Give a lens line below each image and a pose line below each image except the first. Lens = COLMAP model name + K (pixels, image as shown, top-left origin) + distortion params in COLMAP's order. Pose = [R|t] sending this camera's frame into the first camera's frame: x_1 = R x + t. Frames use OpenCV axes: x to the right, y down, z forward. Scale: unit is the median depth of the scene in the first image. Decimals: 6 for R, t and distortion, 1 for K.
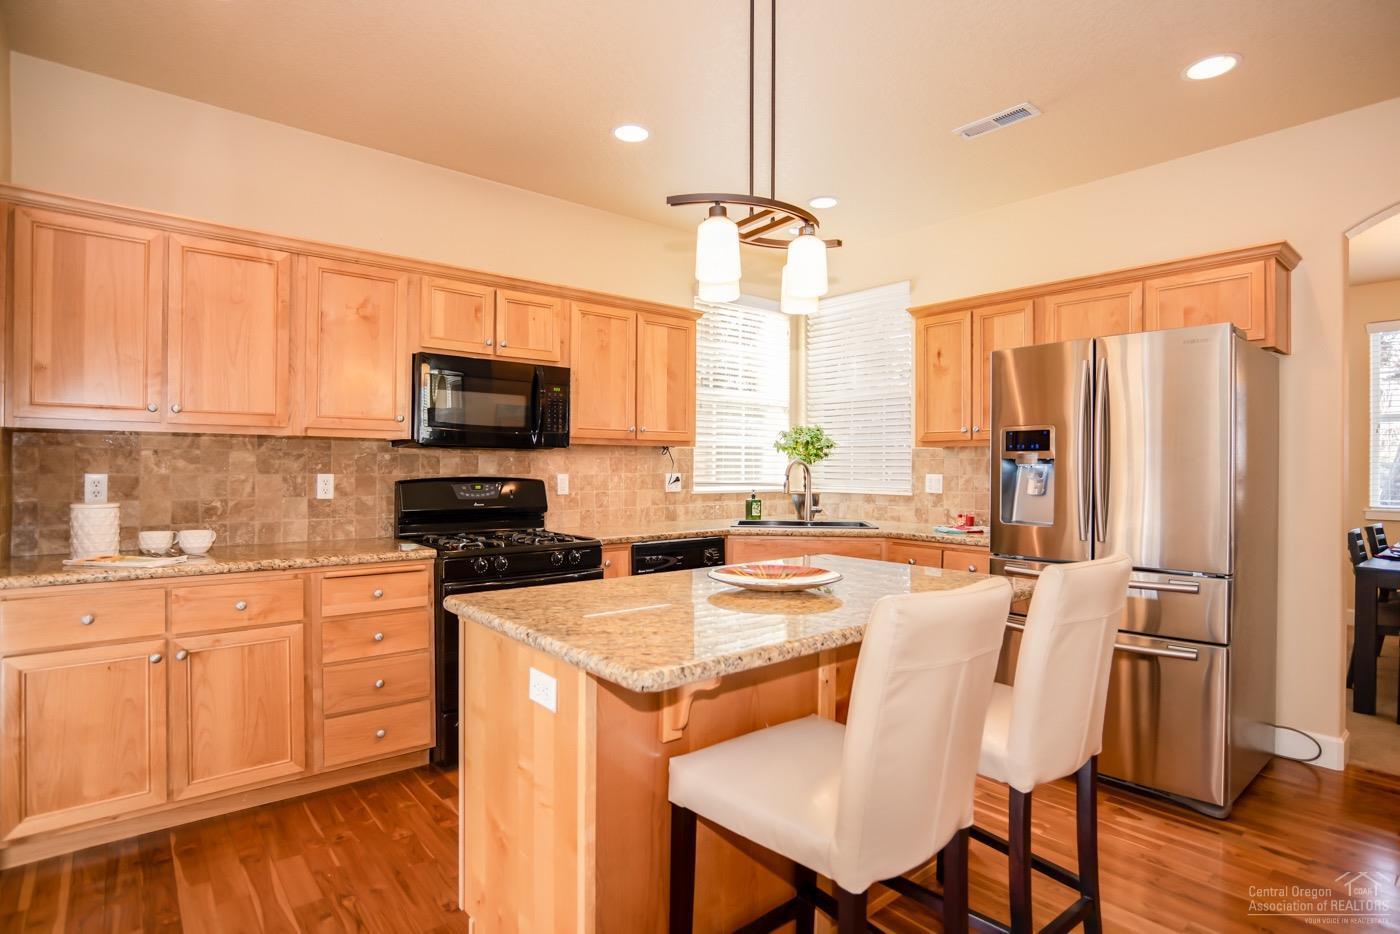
lens RADIAL K [[721.7, 0, 700.4], [0, 721.7, 467.6], [0, 0, 1]] dist [-0.036106, 0.006537]
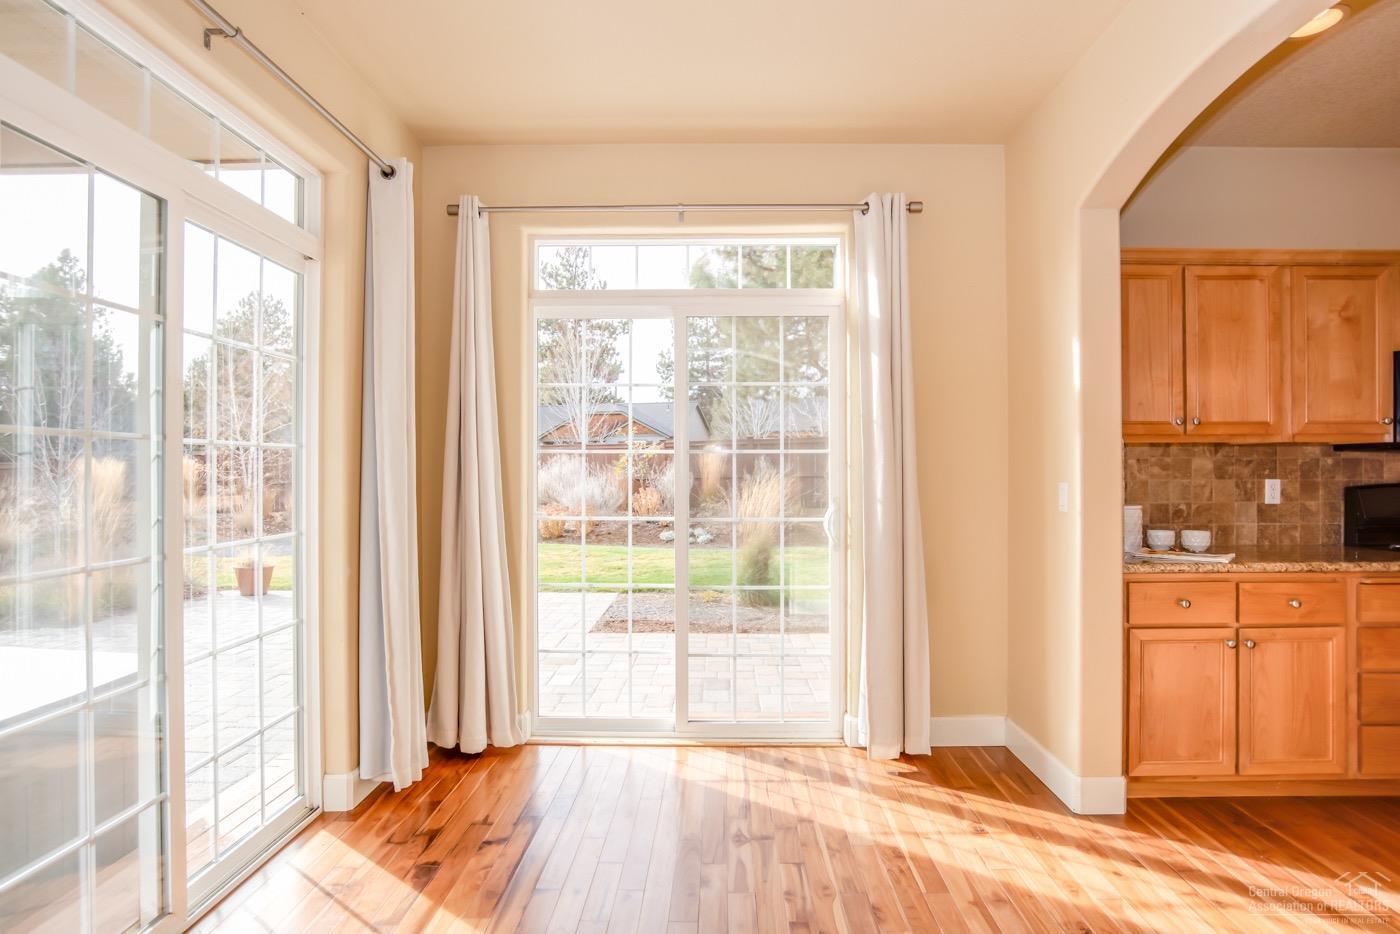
lens RADIAL K [[721.7, 0, 700.7], [0, 721.7, 468.2], [0, 0, 1]] dist [-0.036106, 0.006537]
pose [[0.750861, -0.009223, -0.660396, -0.509704], [0.007689, 0.999957, -0.005222, -0.008490], [0.660416, -0.001157, 0.750899, -0.312603]]
